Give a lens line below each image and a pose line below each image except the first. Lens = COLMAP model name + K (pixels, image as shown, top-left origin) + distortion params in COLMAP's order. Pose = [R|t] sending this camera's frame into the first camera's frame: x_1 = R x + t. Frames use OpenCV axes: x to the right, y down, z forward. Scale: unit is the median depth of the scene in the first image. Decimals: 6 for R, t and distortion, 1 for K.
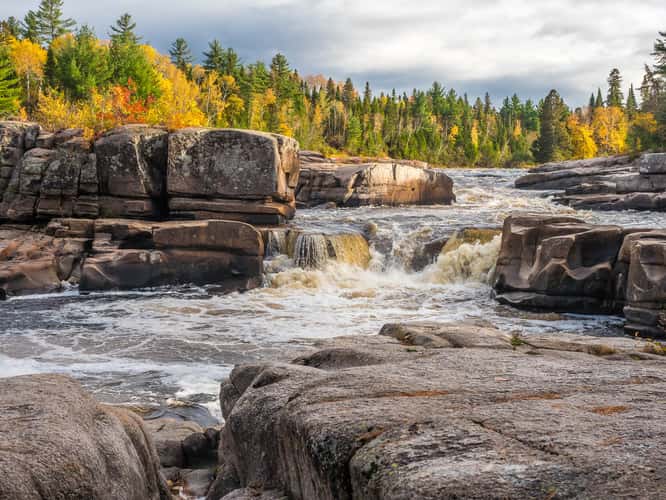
lens RADIAL K [[1060.6, 0, 333.0], [0, 1060.6, 250.0], [0, 0, 1]] dist [0.007194, 0.078016]
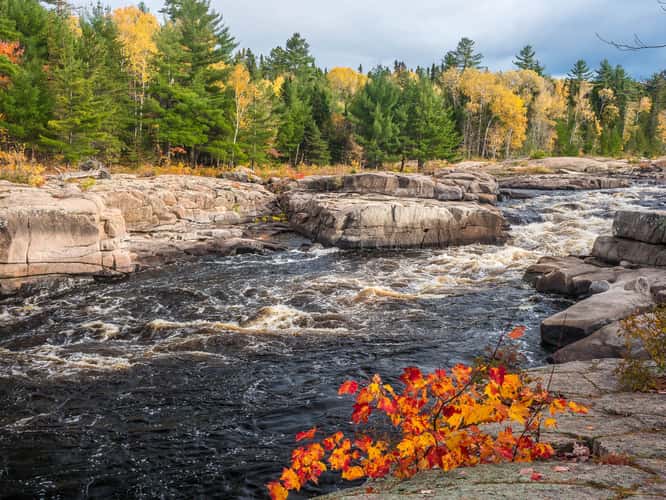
lens RADIAL K [[714.9, 0, 333.0], [0, 714.9, 250.0], [0, 0, 1]] dist [-0.005117, -0.014958]
pose [[0.827174, 0.065665, -0.558096, 0.208636], [-0.032101, 0.997049, 0.069735, -0.046422], [0.561028, -0.039768, 0.826841, 0.239163]]
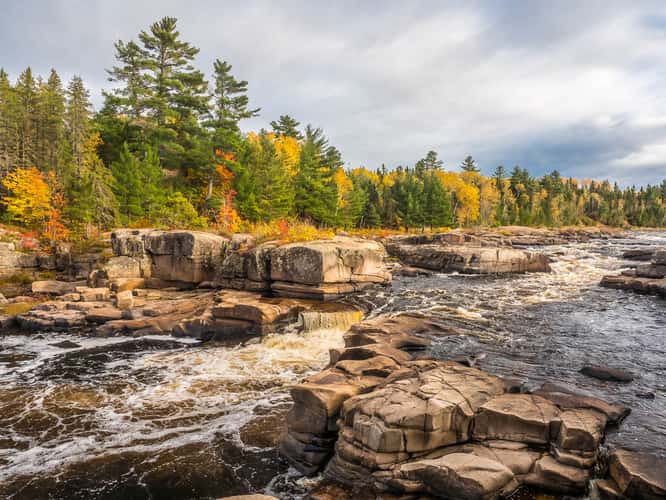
lens RADIAL K [[490.1, 0, 333.0], [0, 490.1, 250.0], [0, 0, 1]] dist [-0.005279, -0.001867]
pose [[0.857264, 0.026879, -0.514175, 0.132131], [-0.038733, 0.999173, -0.012345, -0.033439], [0.513418, 0.030498, 0.857596, 0.097307]]
